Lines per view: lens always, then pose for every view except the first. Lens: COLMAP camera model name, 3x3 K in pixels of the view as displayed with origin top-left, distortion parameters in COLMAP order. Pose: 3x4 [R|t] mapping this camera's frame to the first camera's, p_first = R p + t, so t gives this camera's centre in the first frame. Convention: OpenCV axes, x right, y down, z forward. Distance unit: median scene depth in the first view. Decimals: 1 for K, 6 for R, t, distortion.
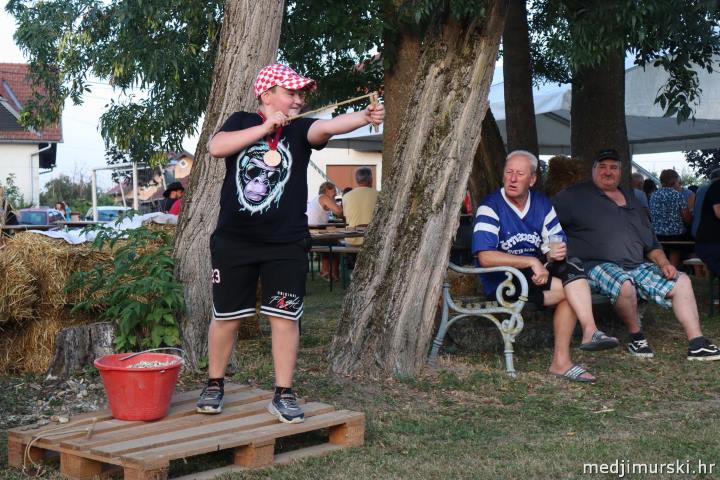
lens RADIAL K [[1245.6, 0, 360.0], [0, 1245.6, 240.0], [0, 0, 1]] dist [-0.007753, -0.057809]
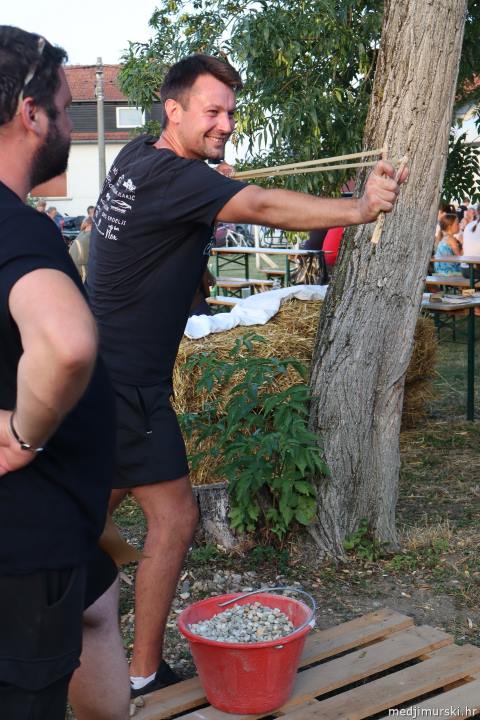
lens RADIAL K [[1245.6, 0, 240.0], [0, 1245.6, 360.0], [0, 0, 1]] dist [-0.007753, -0.057809]
pose [[0.974944, 0.009978, -0.222228, -0.027204], [0.011461, 0.995414, 0.094977, -0.075397], [0.222157, -0.095144, 0.970358, 0.281345]]
